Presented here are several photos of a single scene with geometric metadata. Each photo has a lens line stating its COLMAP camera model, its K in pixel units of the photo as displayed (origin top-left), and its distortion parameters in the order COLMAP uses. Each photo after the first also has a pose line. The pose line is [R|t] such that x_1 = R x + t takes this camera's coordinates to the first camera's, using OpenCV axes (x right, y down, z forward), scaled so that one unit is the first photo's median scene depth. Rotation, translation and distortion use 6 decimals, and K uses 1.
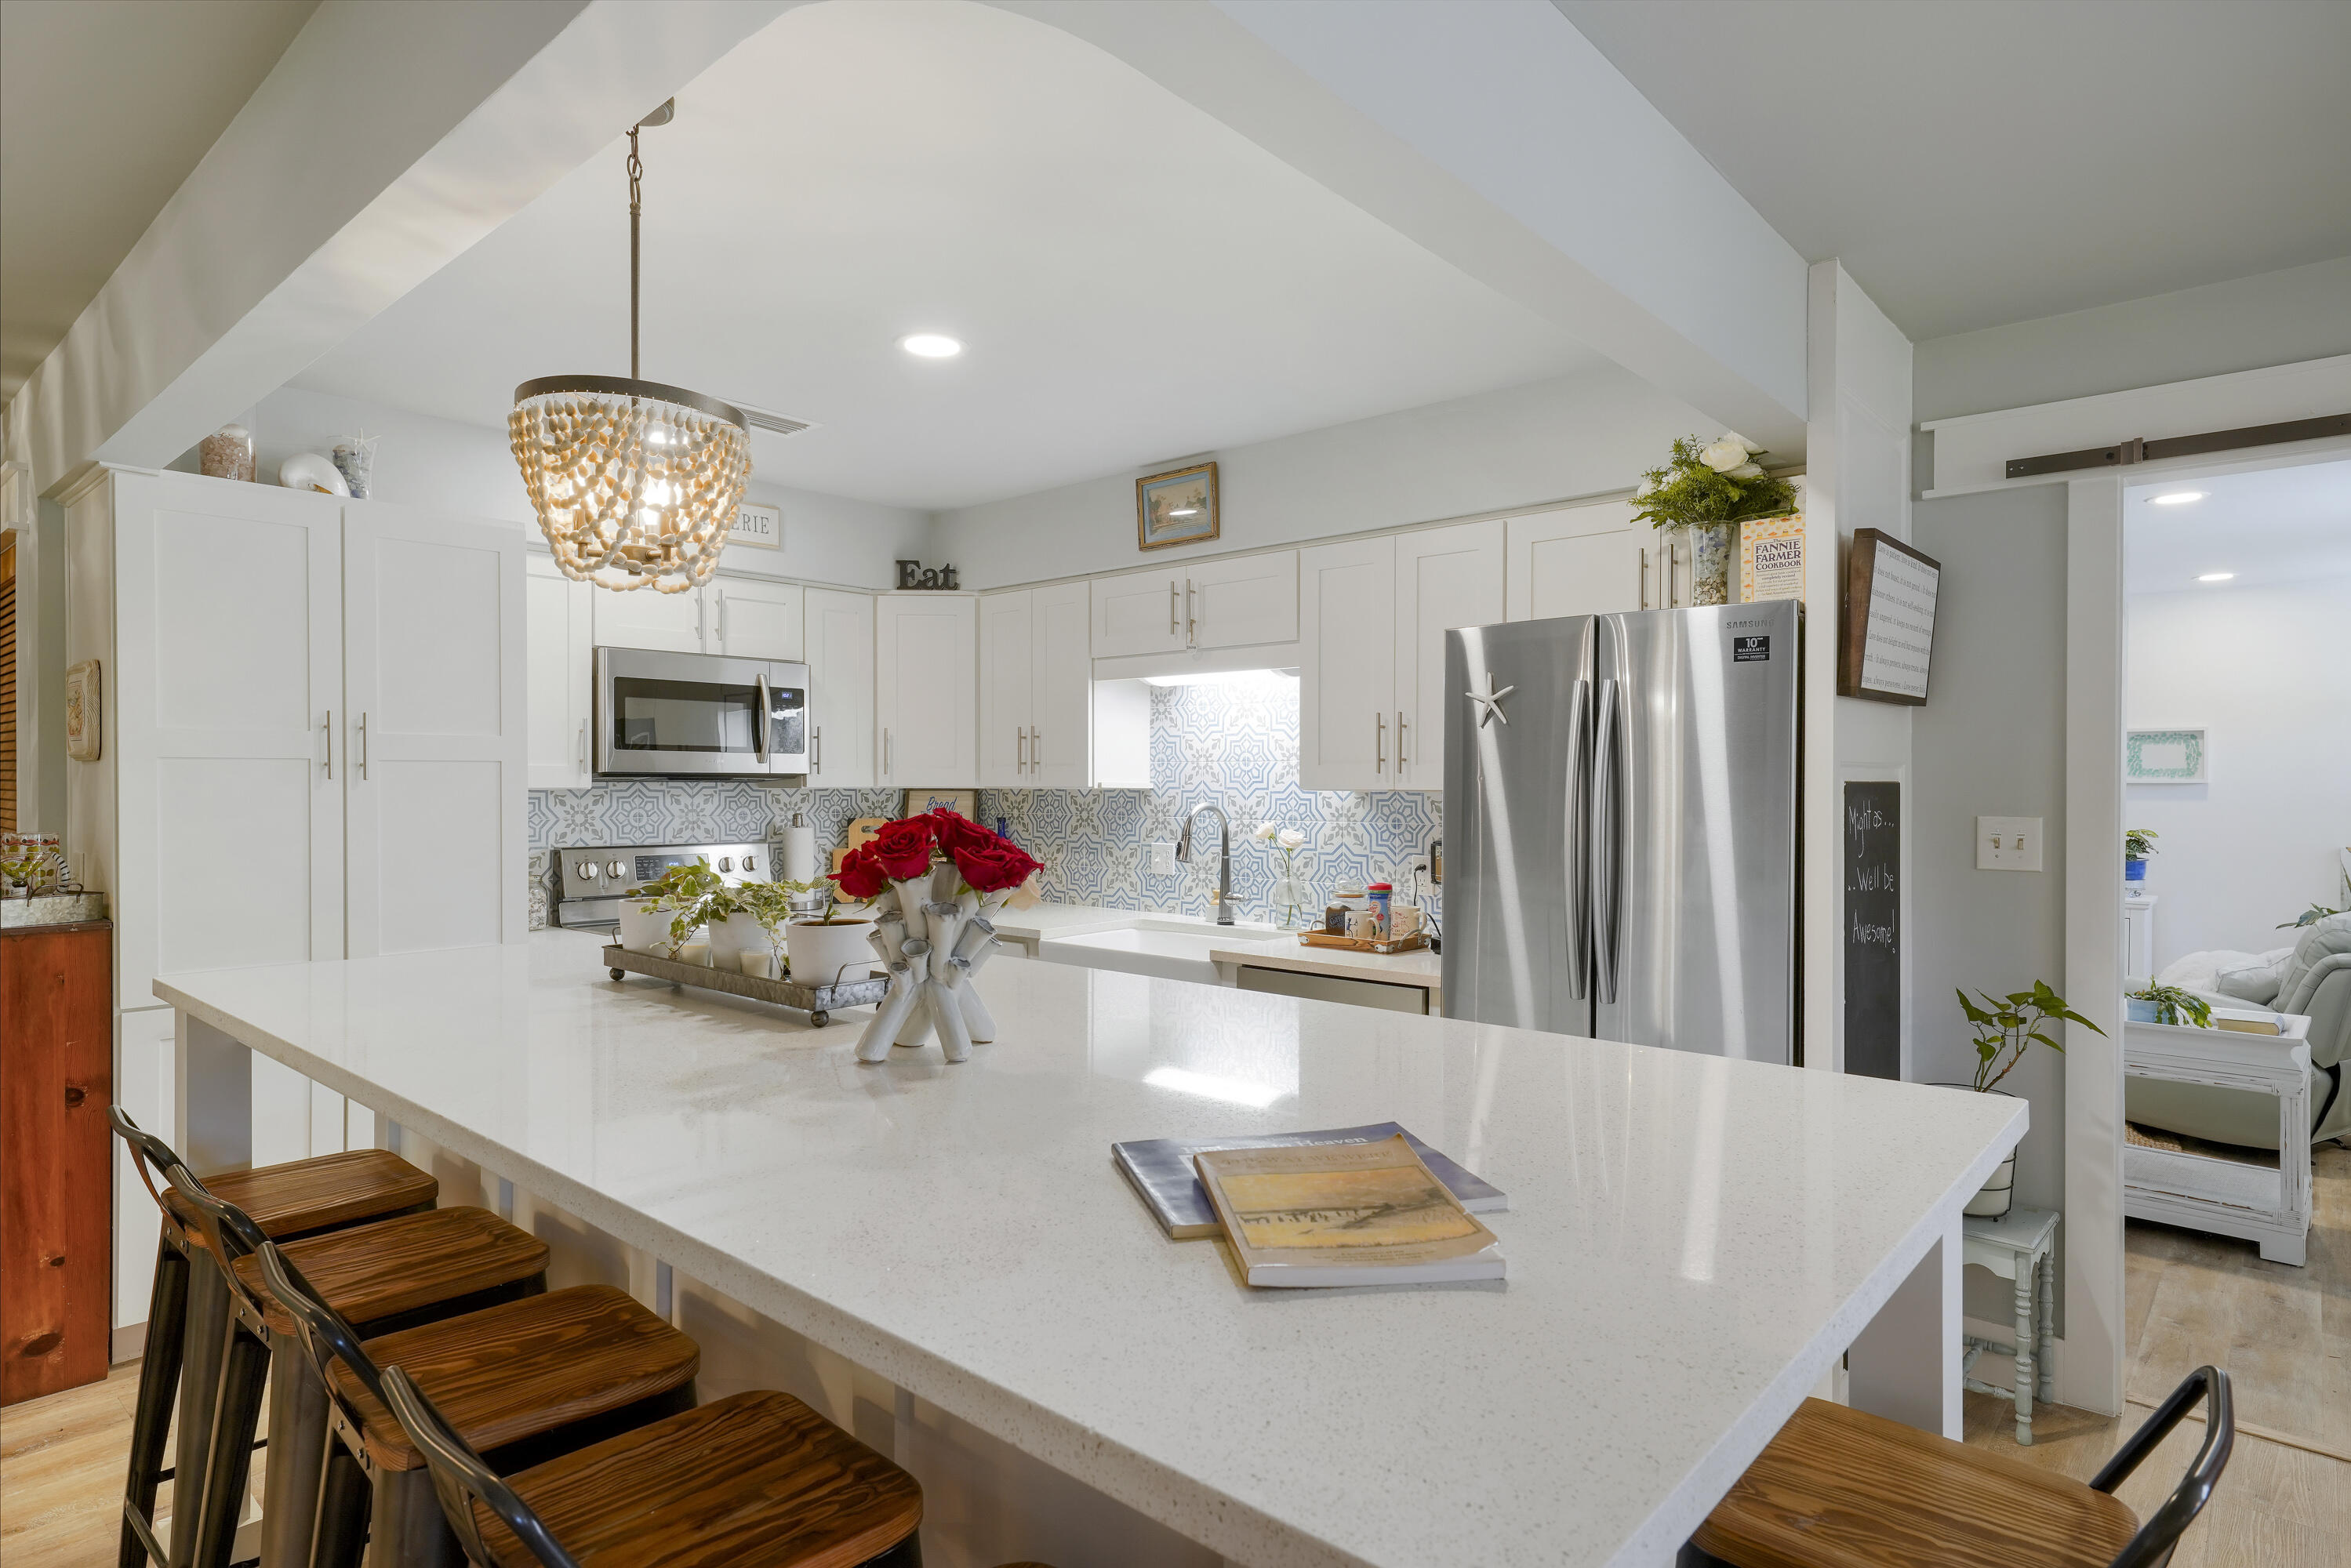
lens RADIAL K [[1275.7, 0, 1192.1], [0, 1275.7, 792.0], [0, 0, 1]] dist [0.007411, 0.003079]
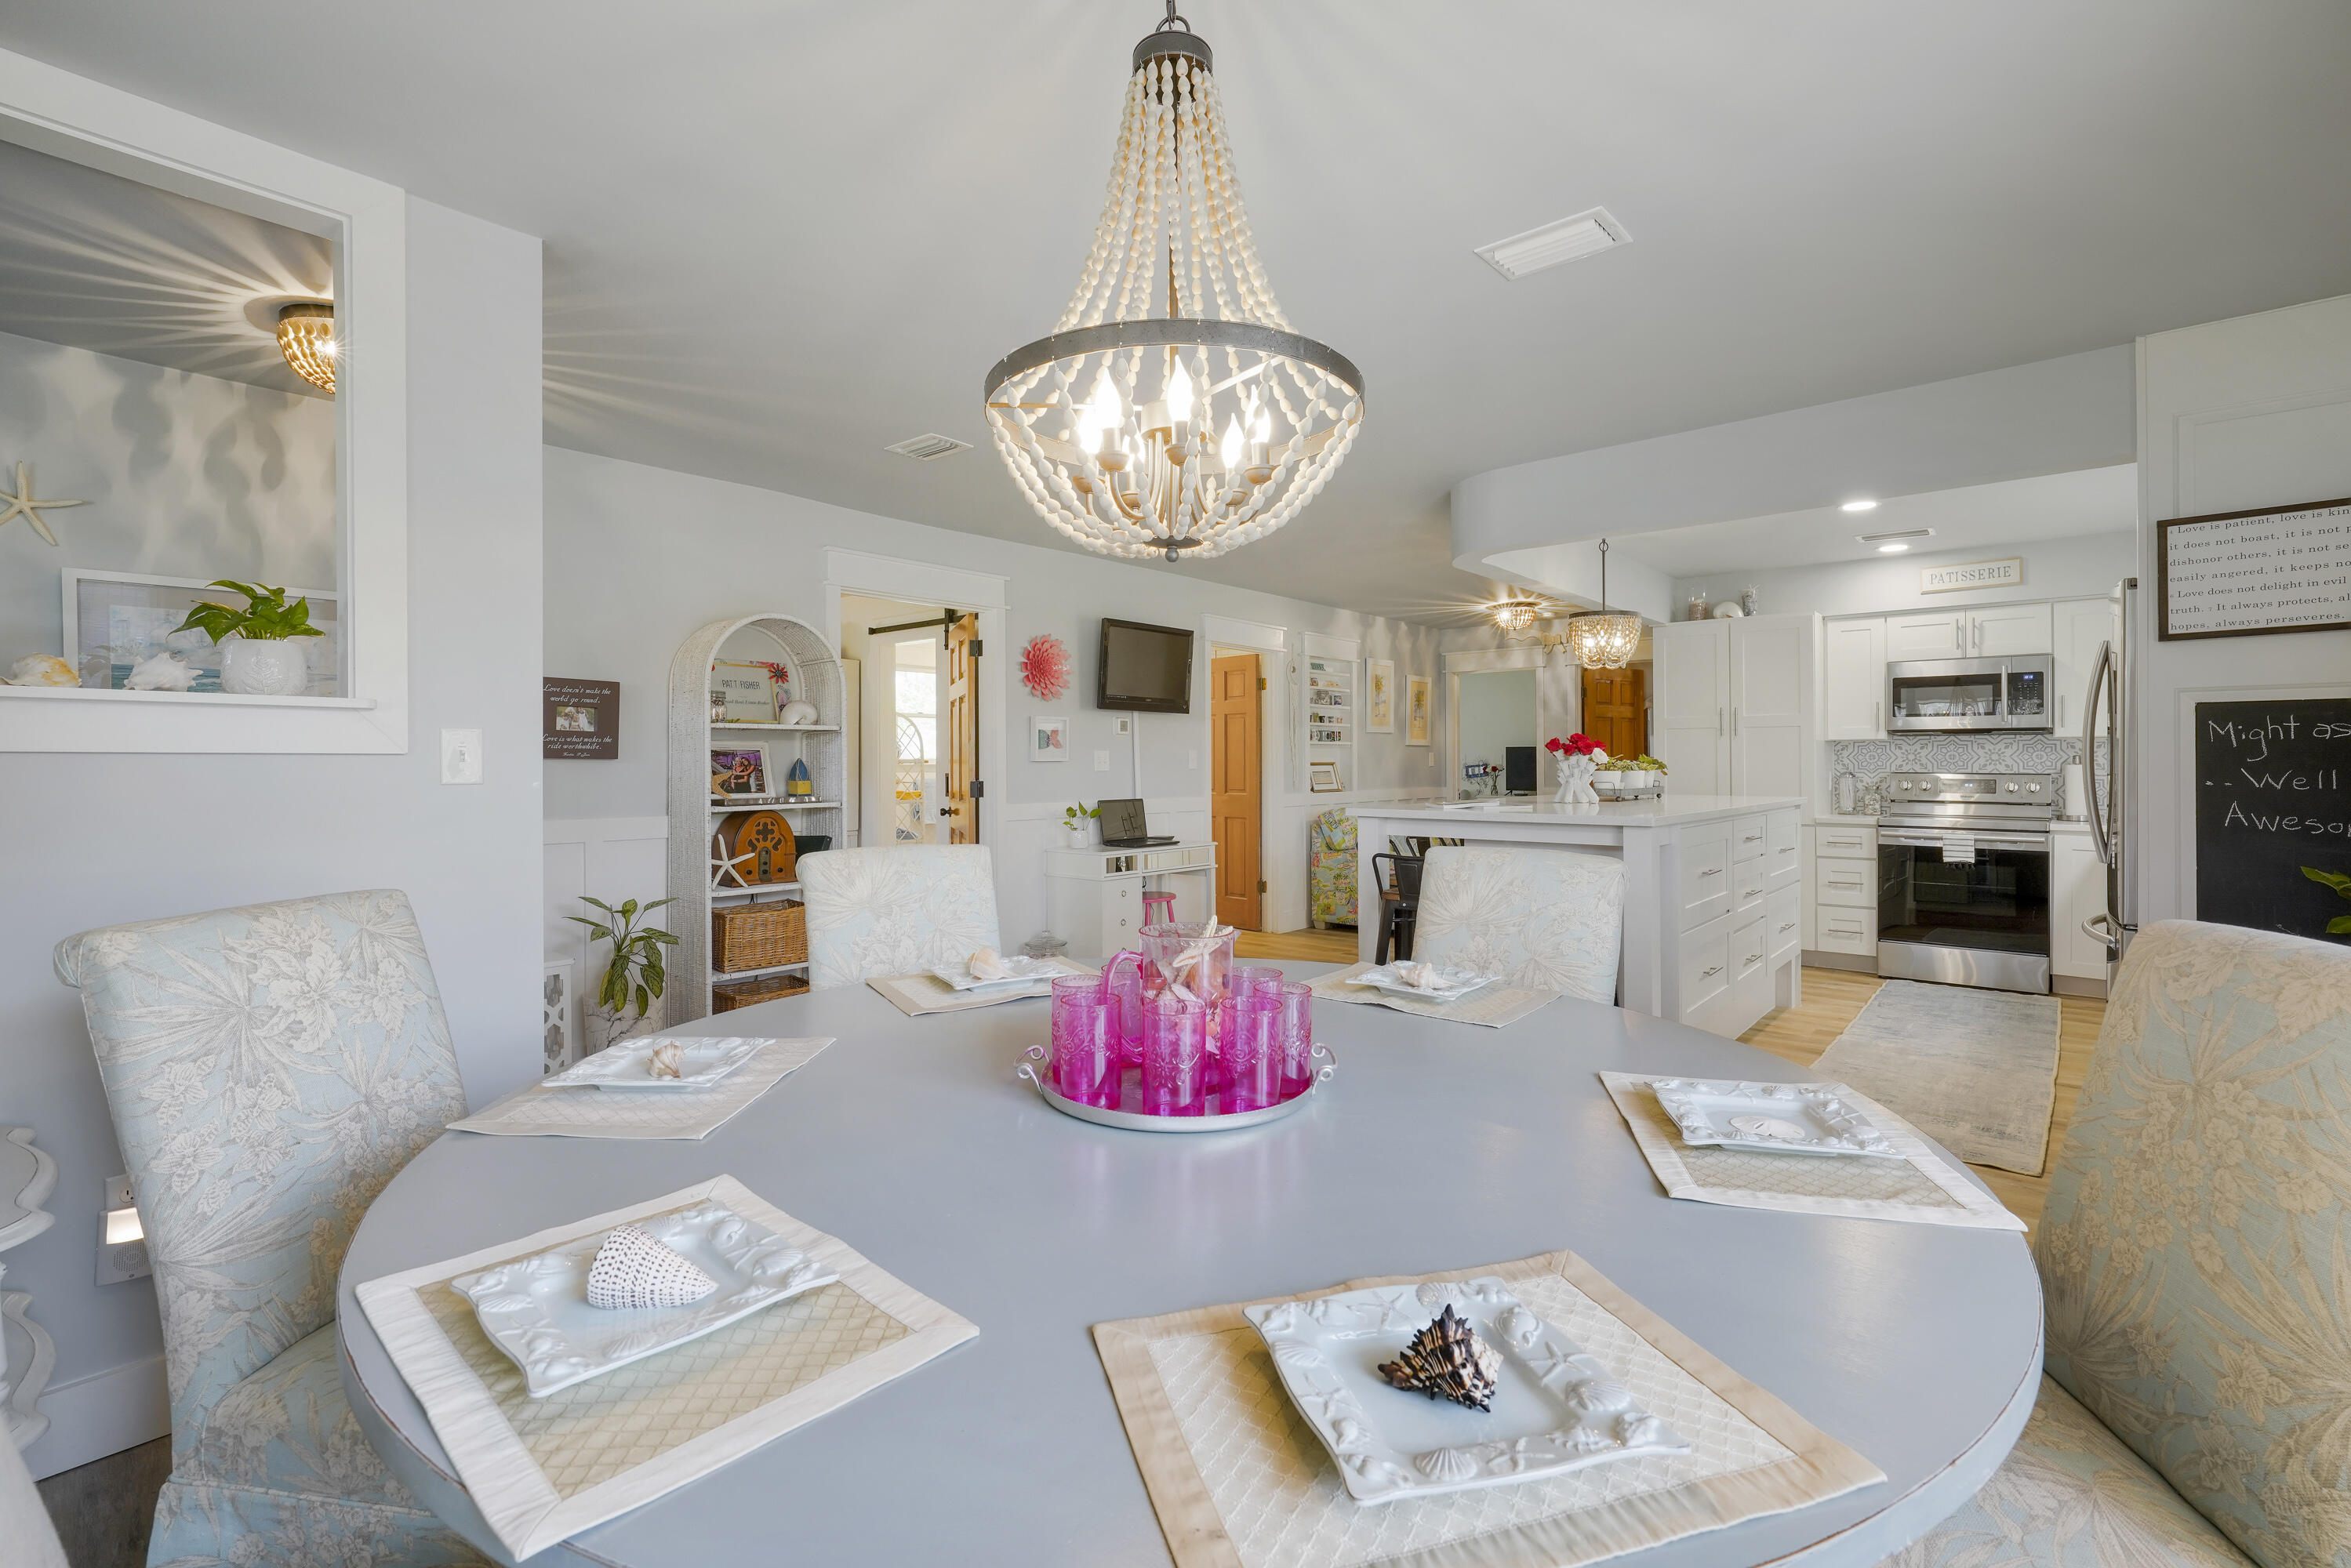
lens RADIAL K [[1060.2, 0, 1168.8], [0, 1060.2, 753.2], [0, 0, 1]] dist [0.001484, 0.000025]
pose [[0.008167, -0.011159, -0.999904, 0.959982], [-0.006354, 0.999917, -0.011211, 0.037374], [0.999946, 0.006445, 0.008096, -0.046741]]
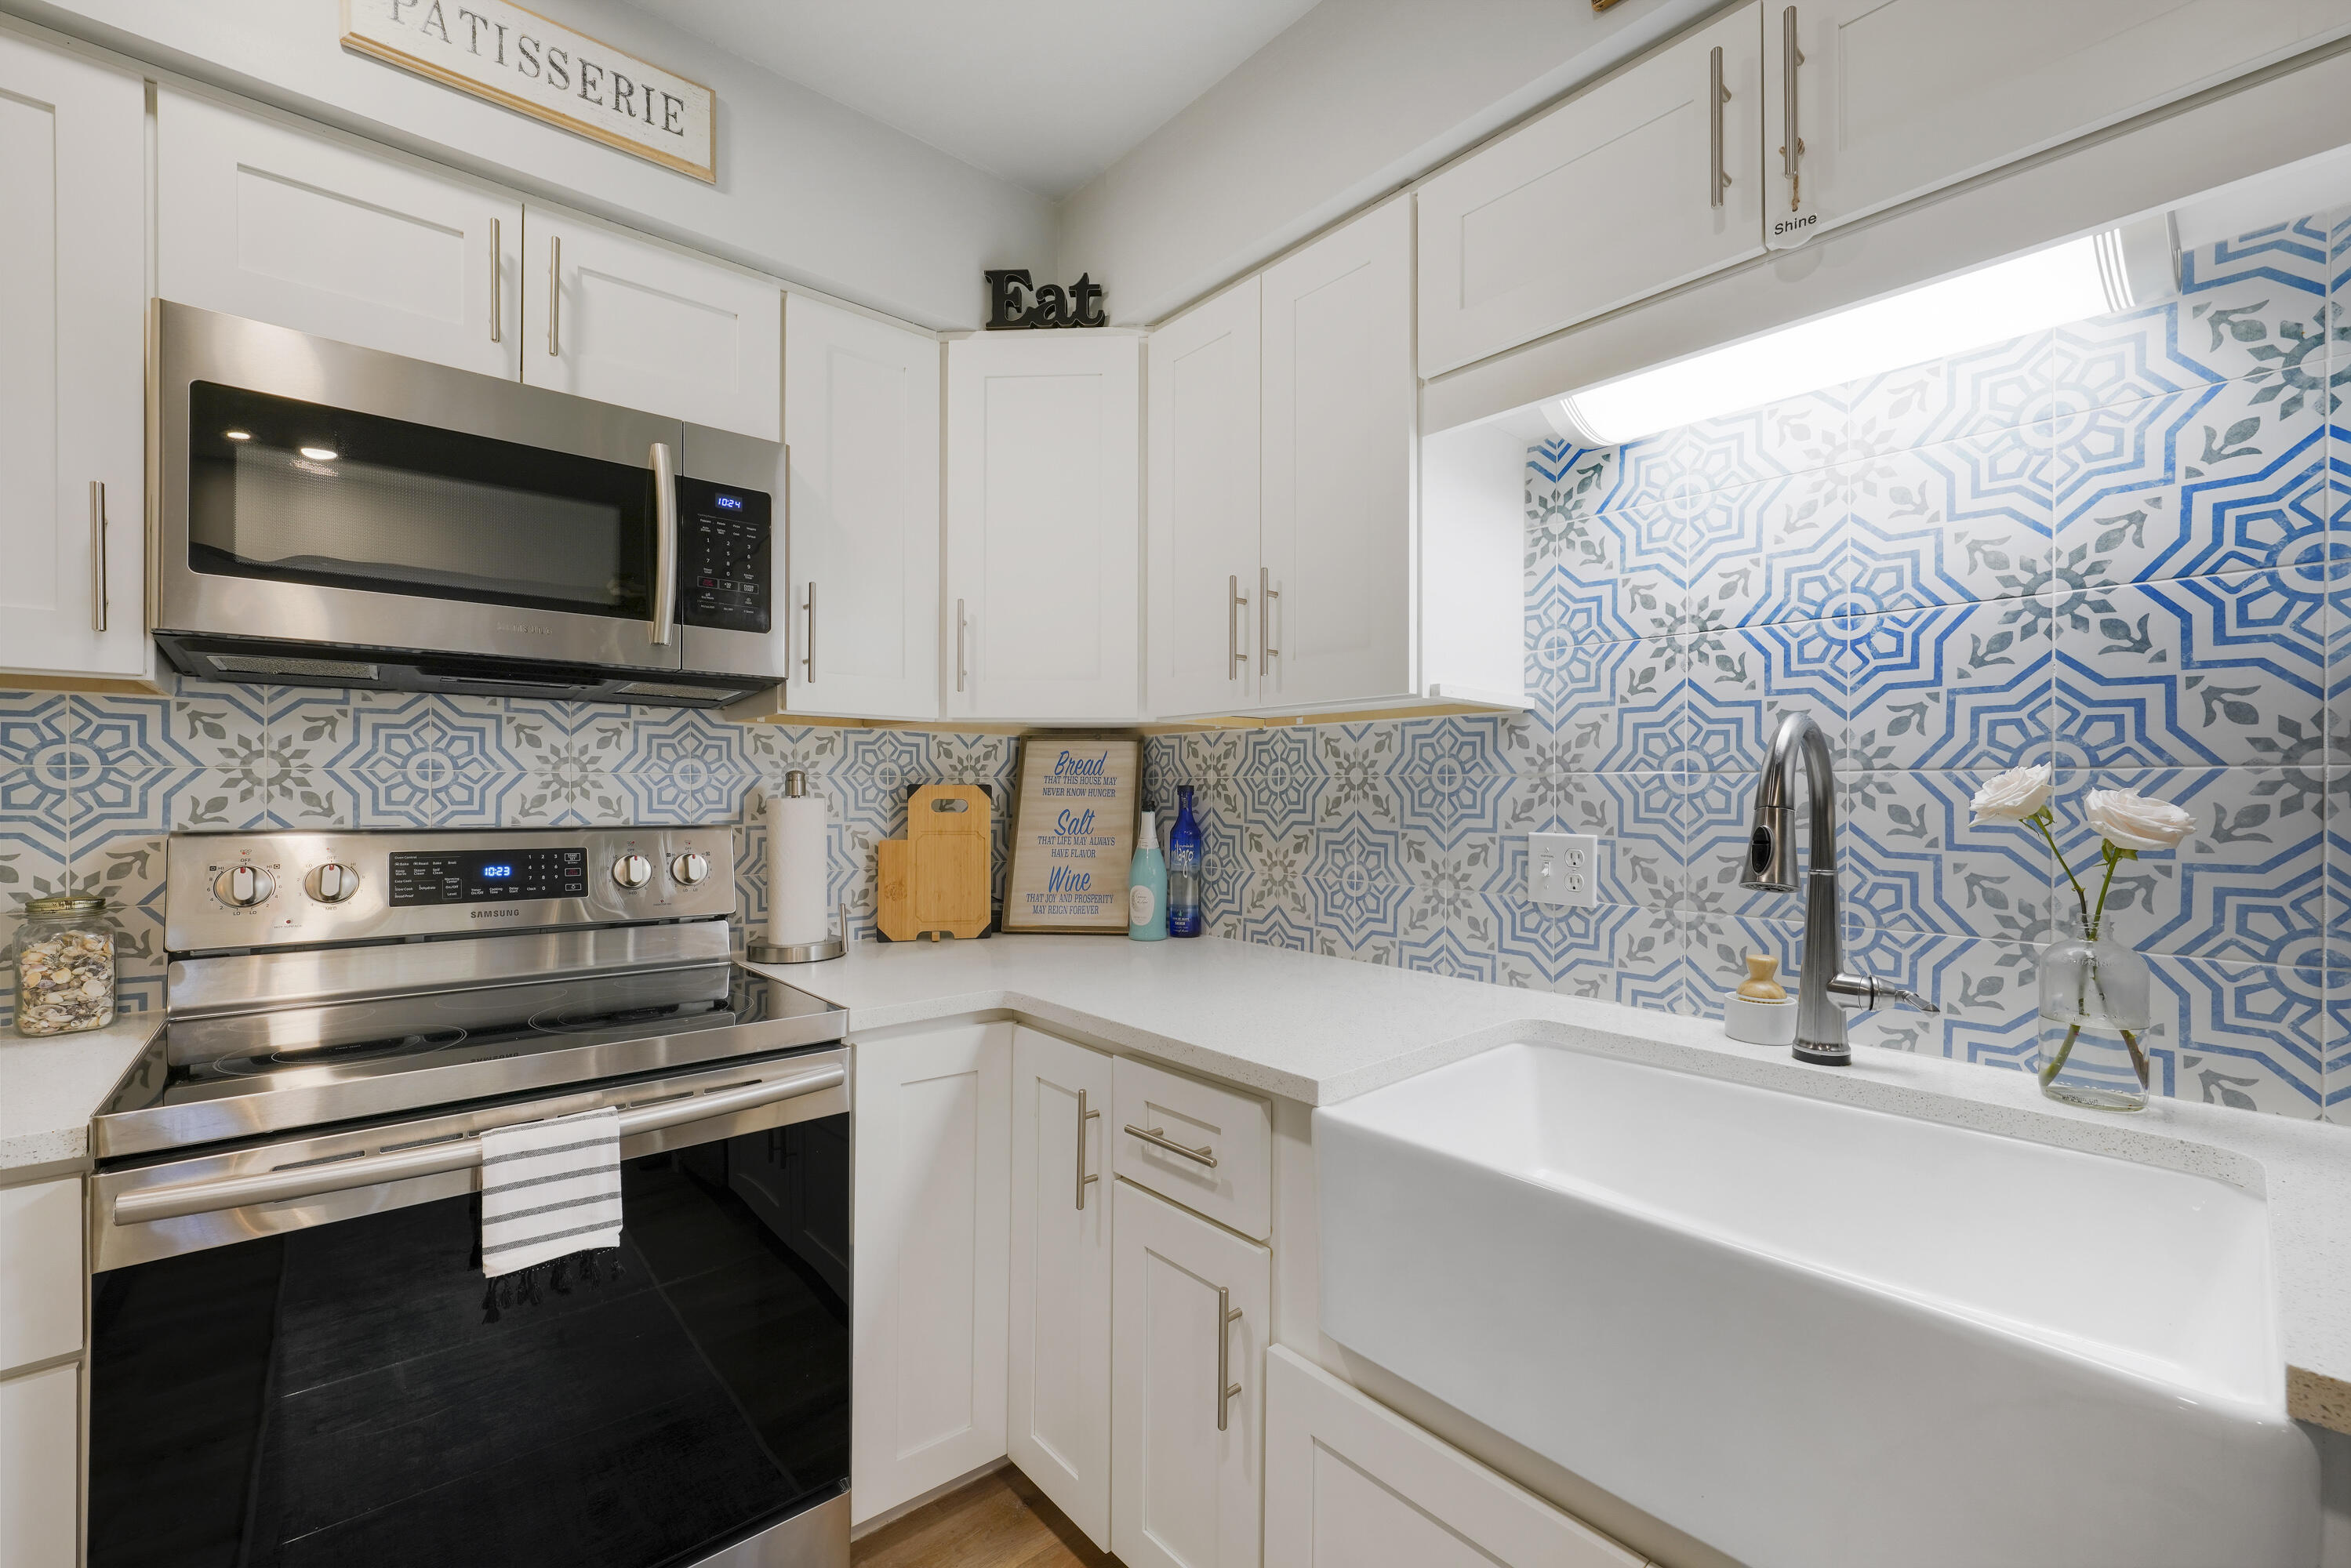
lens RADIAL K [[962.4, 0, 1177.1], [0, 962.4, 796.4], [0, 0, 1]] dist [-0.014549, 0.003434]
pose [[0.991275, 0.001958, -0.131799, -0.114872], [-0.002296, 0.999994, -0.002407, 0.029789], [0.131794, 0.002689, 0.991274, 0.687785]]
